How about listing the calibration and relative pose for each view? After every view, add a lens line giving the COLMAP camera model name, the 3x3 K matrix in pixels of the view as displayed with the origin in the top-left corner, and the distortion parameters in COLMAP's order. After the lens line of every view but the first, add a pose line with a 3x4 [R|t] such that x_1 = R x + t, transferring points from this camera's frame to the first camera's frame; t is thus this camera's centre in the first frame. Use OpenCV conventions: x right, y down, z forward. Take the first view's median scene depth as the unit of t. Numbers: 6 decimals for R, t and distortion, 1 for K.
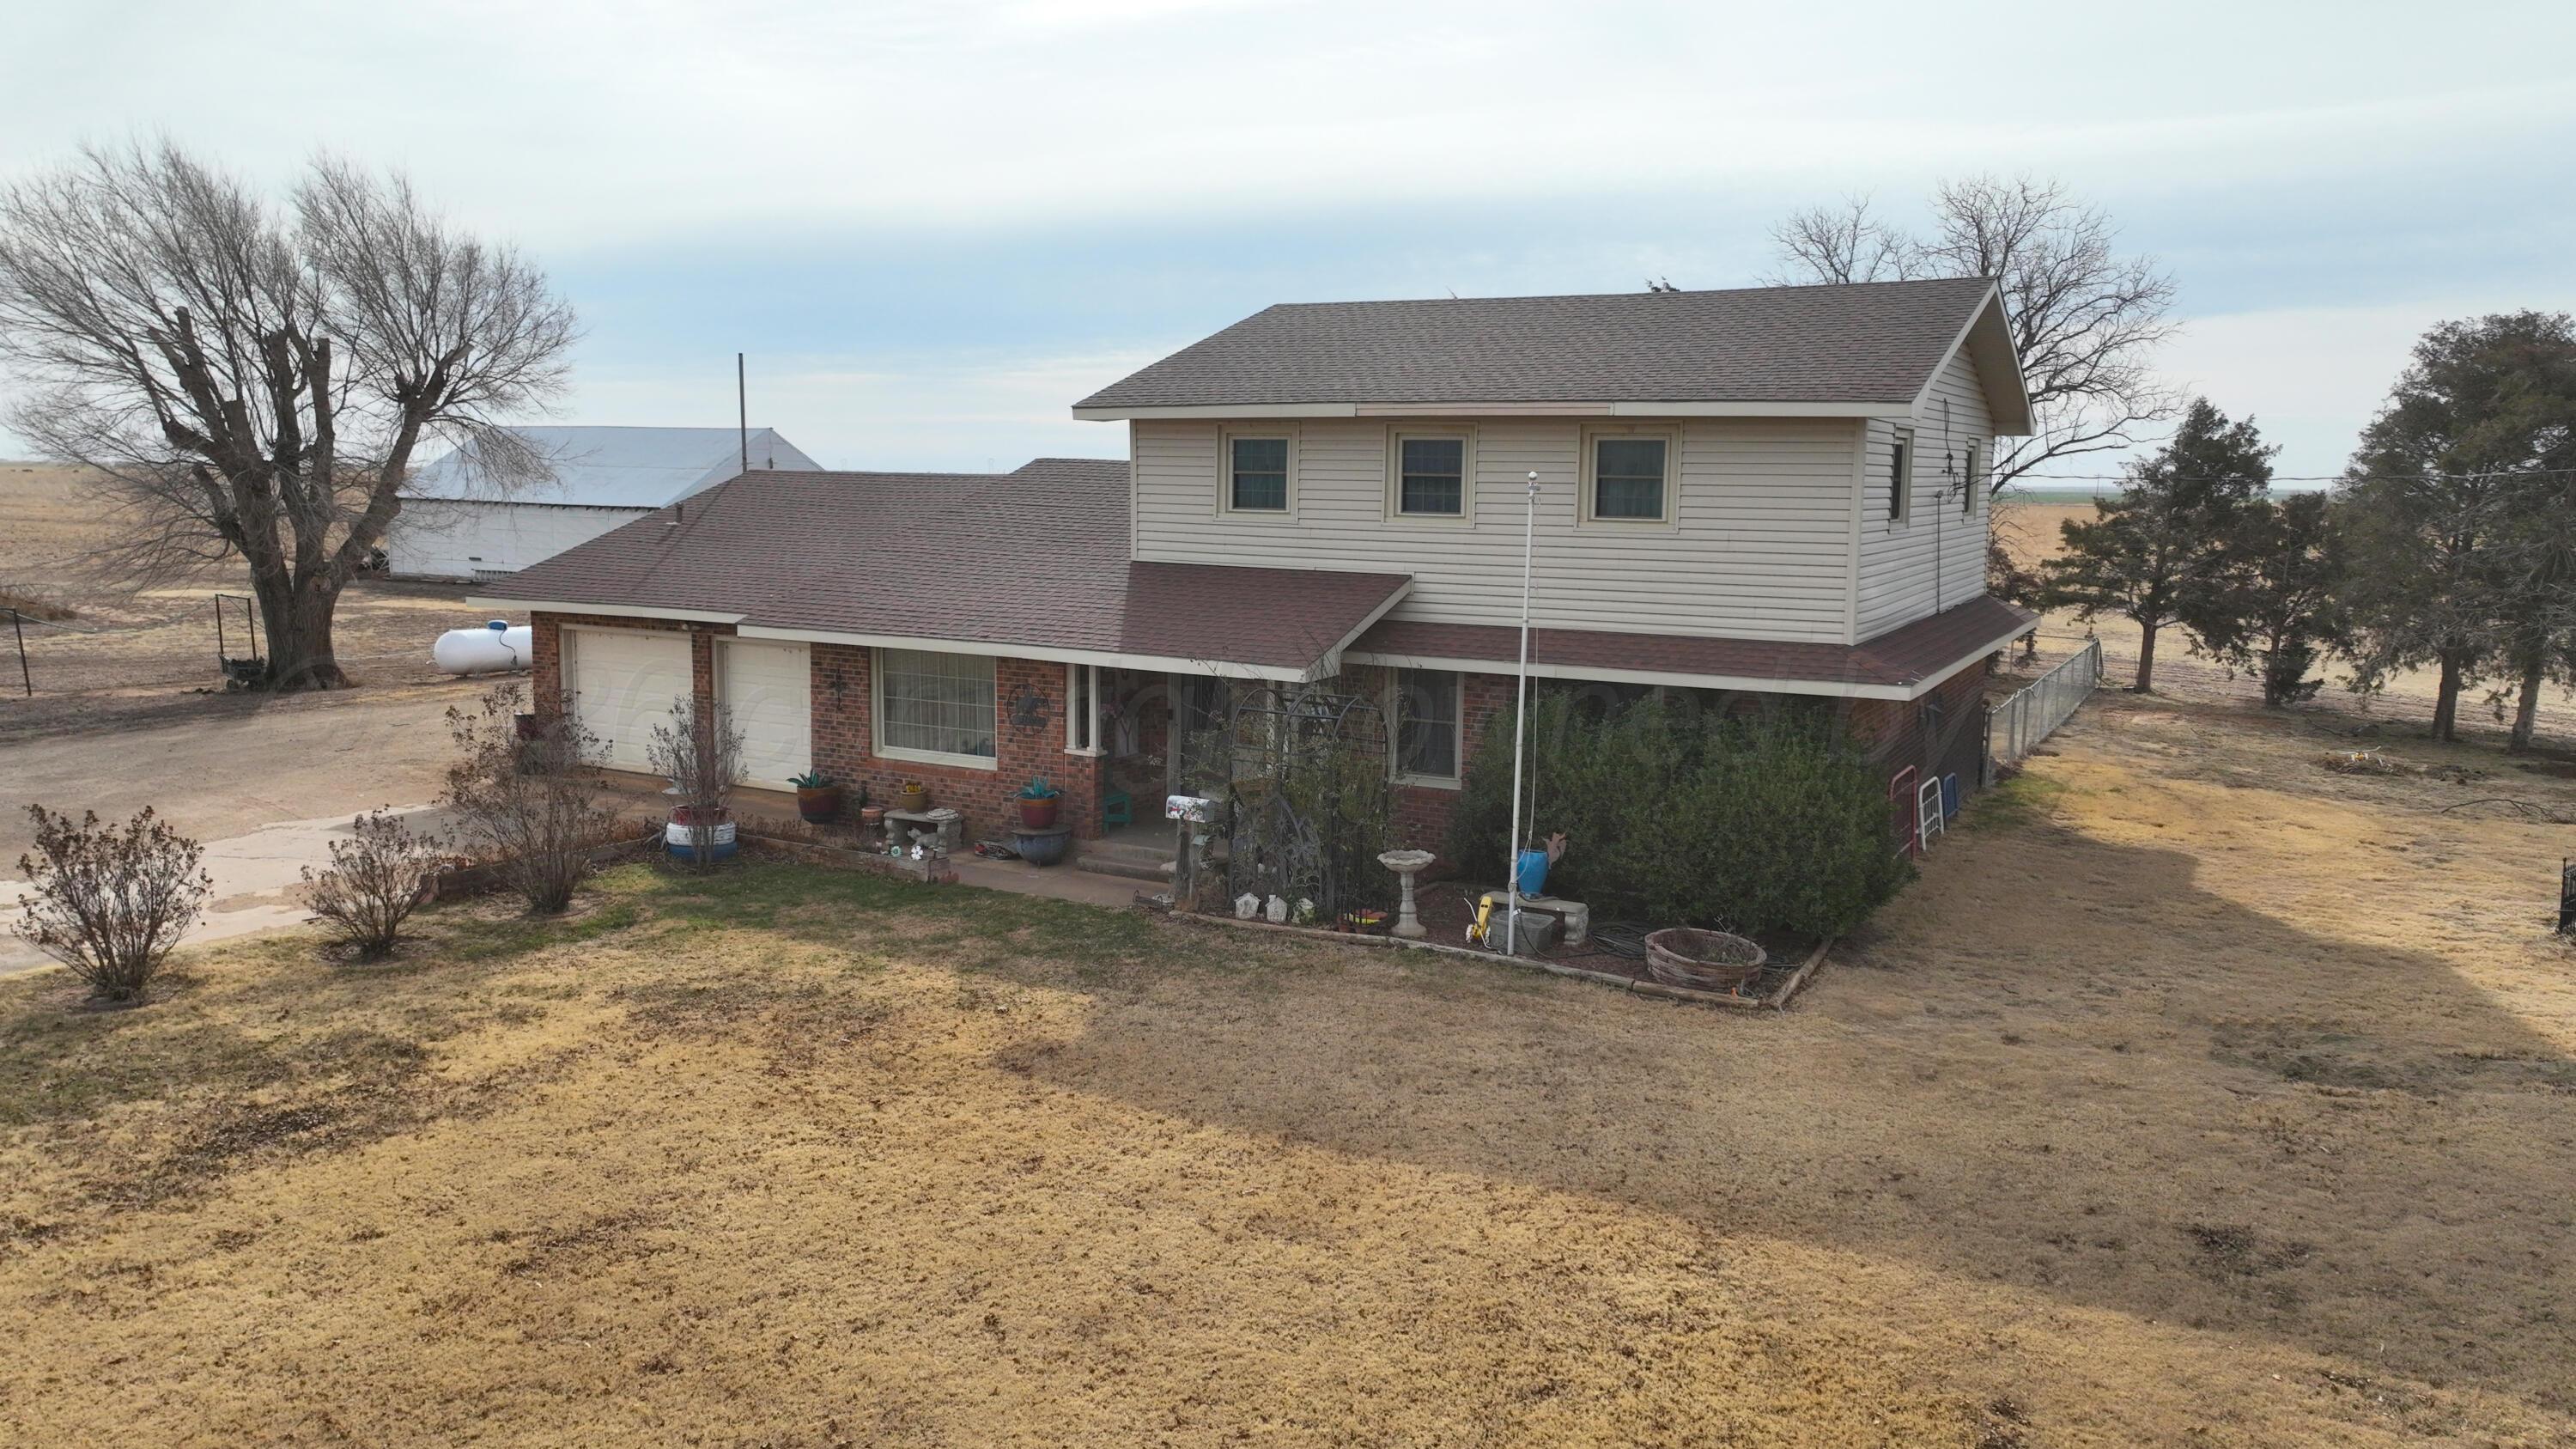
lens RADIAL K [[1797.7, 0, 1294.1], [0, 1797.7, 725.9], [0, 0, 1]] dist [0.004575, 0.002712]
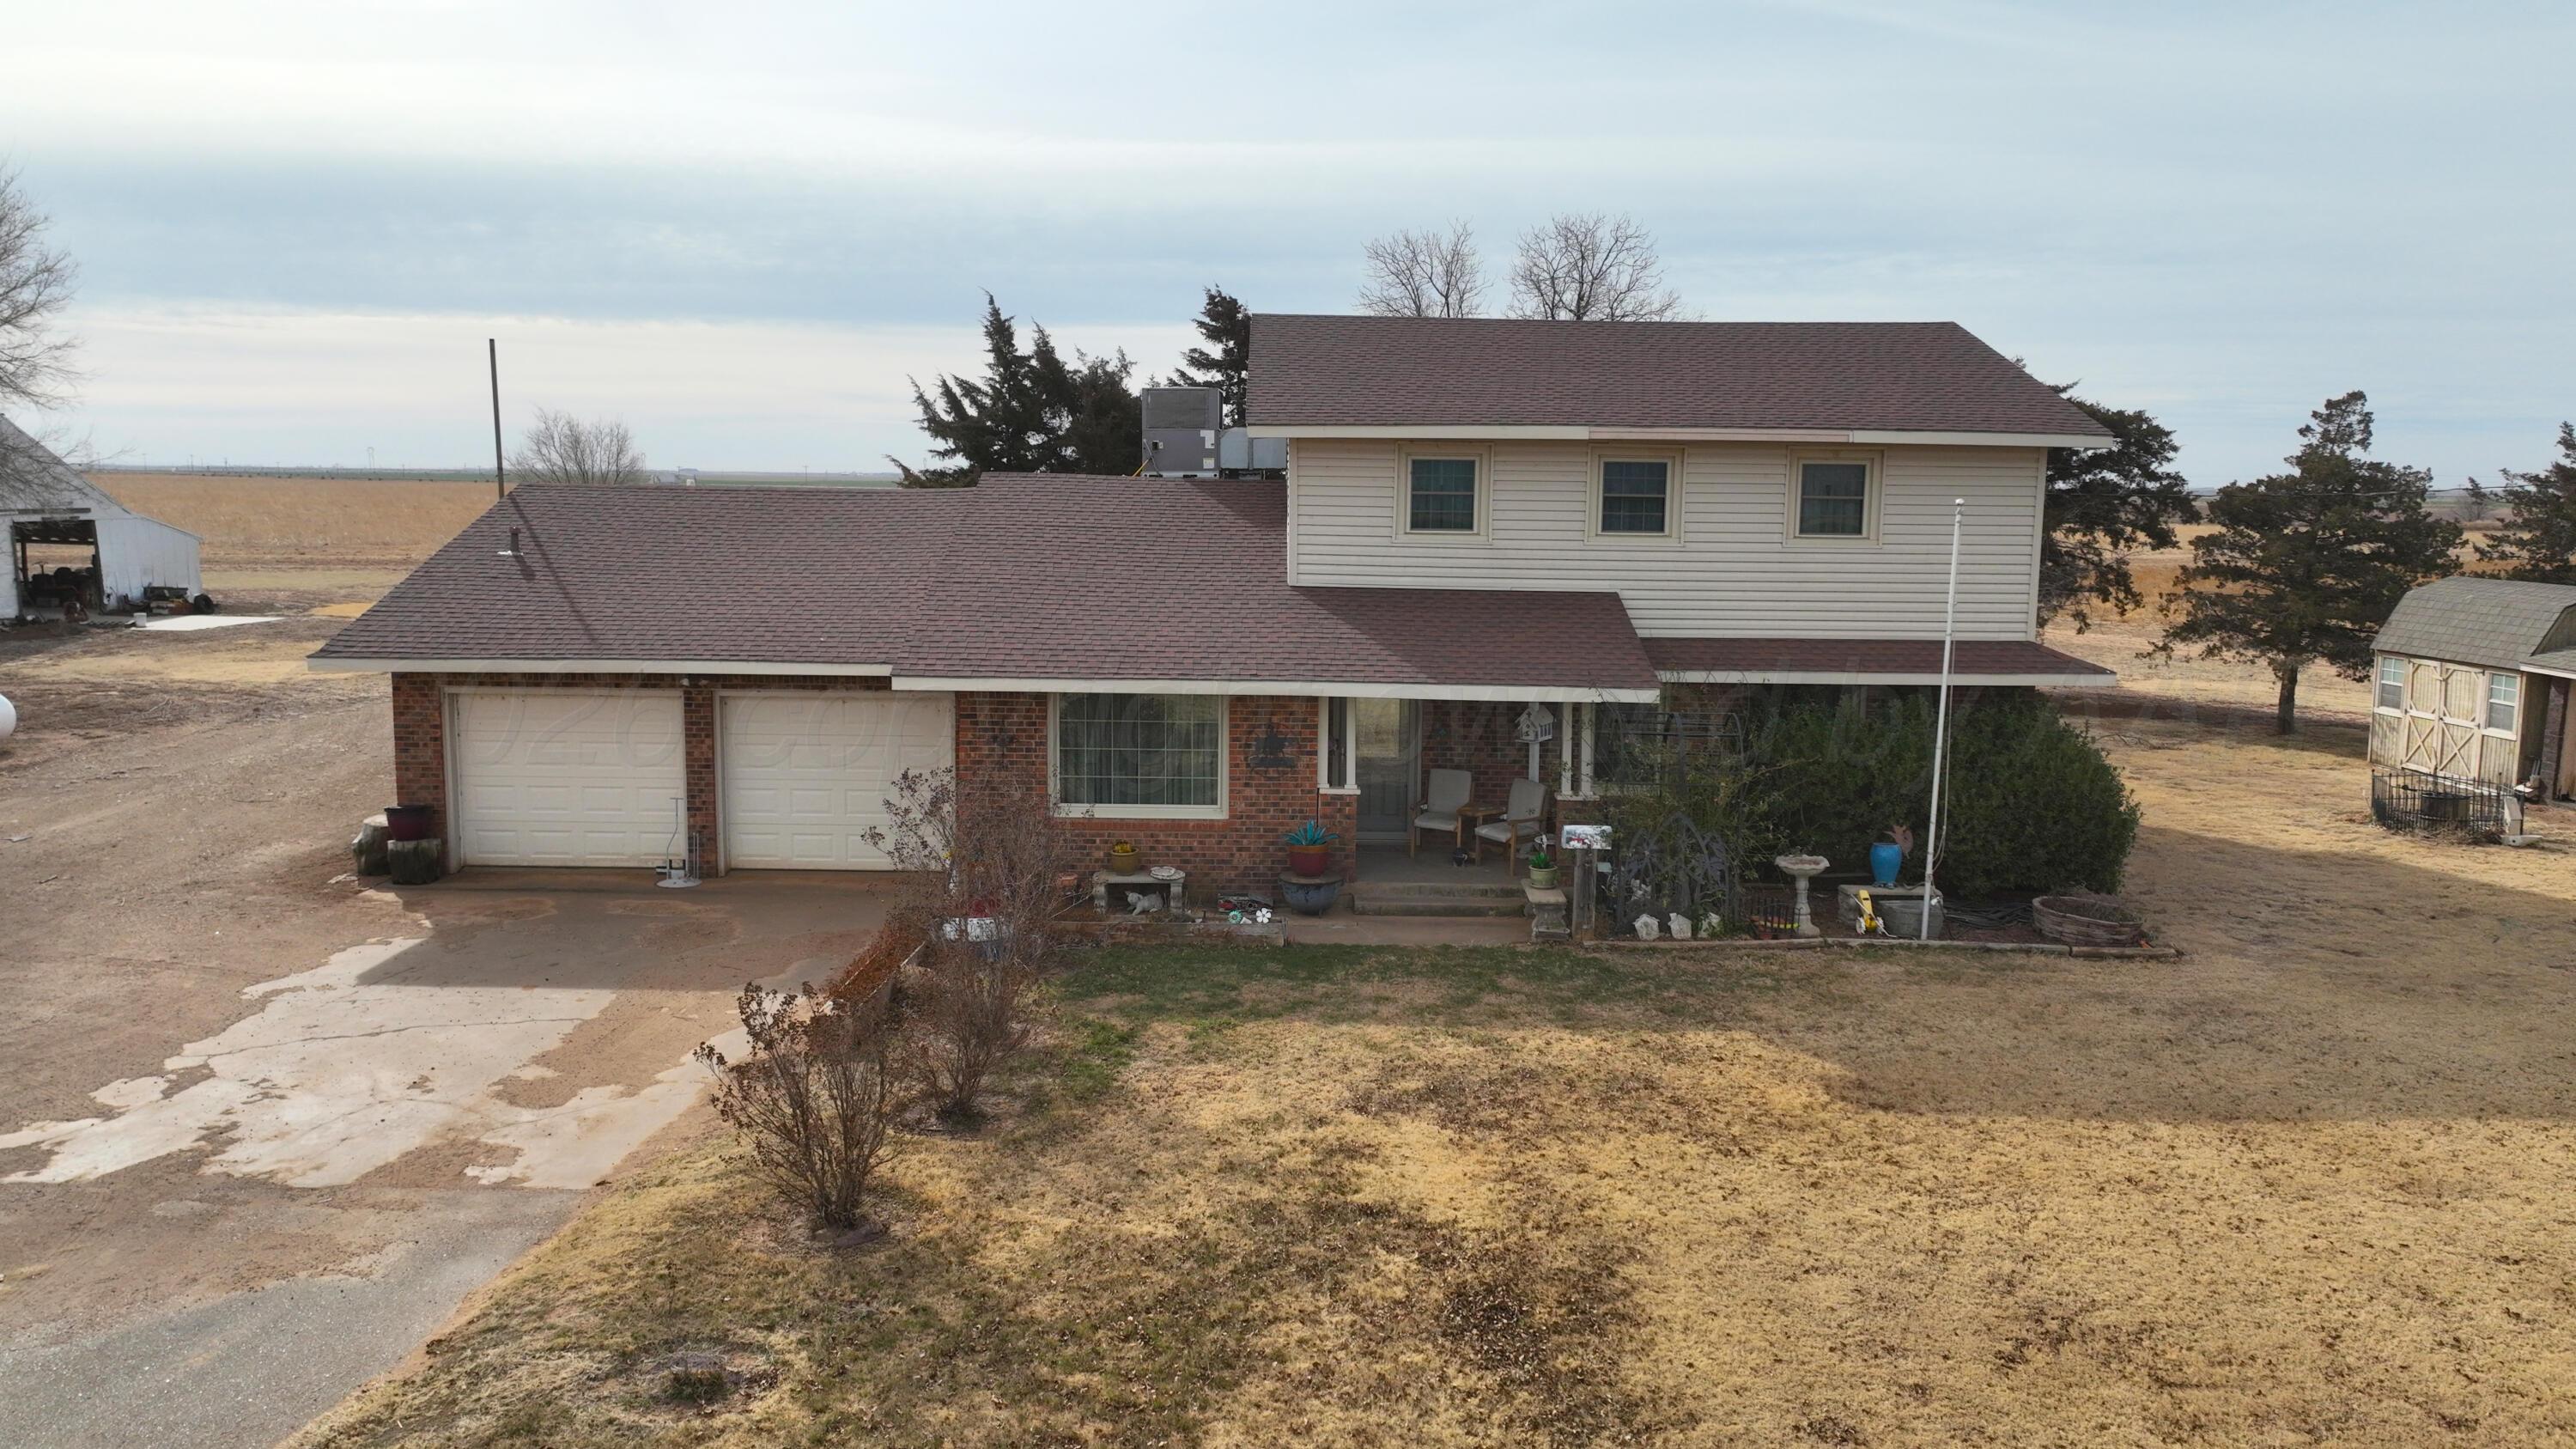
lens RADIAL K [[1797.7, 0, 1294.1], [0, 1797.7, 725.9], [0, 0, 1]] dist [0.004575, 0.002712]
pose [[0.873771, -0.068993, 0.481419, -0.702429], [0.066445, 0.997539, 0.022362, -0.050087], [-0.481777, 0.012448, 0.876205, 0.216606]]
